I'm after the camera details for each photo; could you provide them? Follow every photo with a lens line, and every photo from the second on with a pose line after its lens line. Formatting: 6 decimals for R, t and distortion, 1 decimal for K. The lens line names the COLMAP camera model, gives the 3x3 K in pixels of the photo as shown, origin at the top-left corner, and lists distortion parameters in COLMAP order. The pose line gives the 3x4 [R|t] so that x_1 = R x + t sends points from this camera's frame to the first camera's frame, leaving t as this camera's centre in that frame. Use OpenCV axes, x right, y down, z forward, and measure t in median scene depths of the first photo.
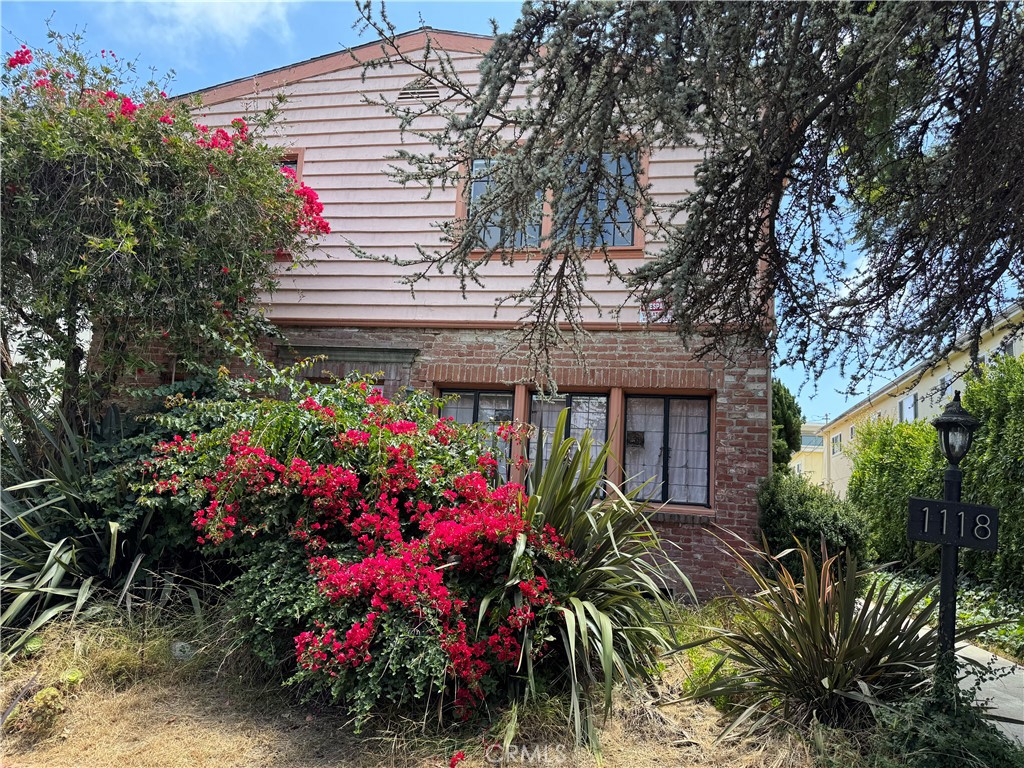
lens RADIAL K [[723.6, 0, 512.0], [0, 723.6, 384.0], [0, 0, 1]] dist [-0.001118, 0.000815]
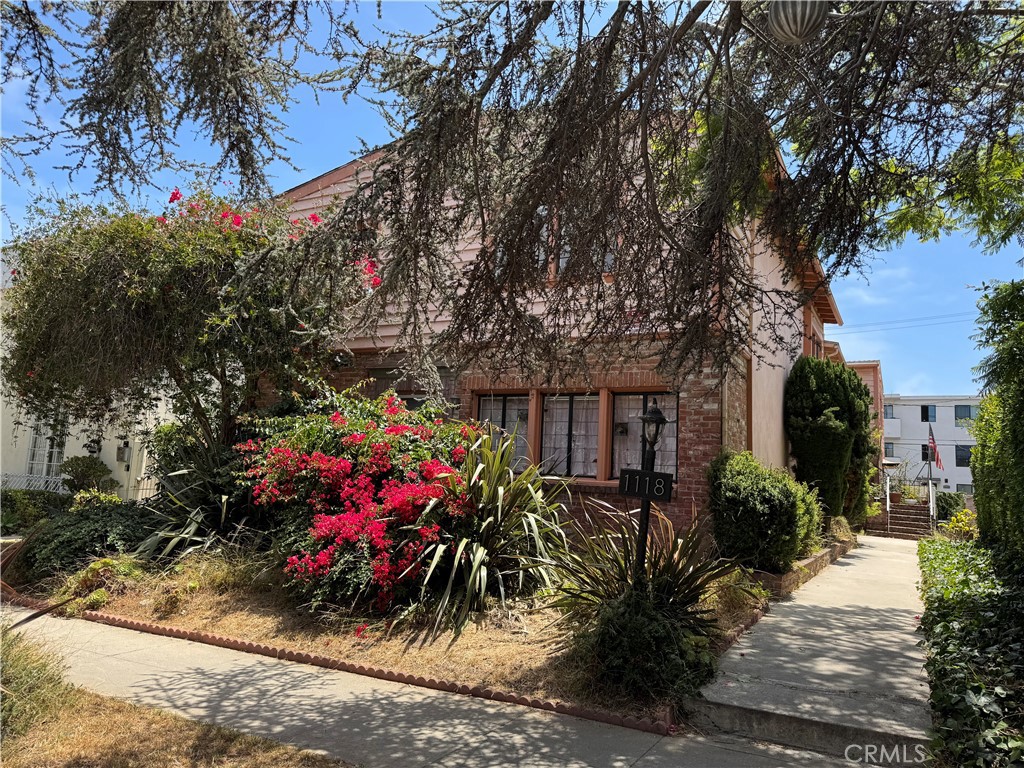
lens RADIAL K [[715.2, 0, 512.0], [0, 715.2, 384.0], [0, 0, 1]] dist [-0.002469, -0.001075]
pose [[0.959045, -0.053620, -0.278131, 0.521926], [0.058209, 0.998270, 0.008260, -0.032959], [0.277207, -0.024111, 0.960508, -0.342715]]
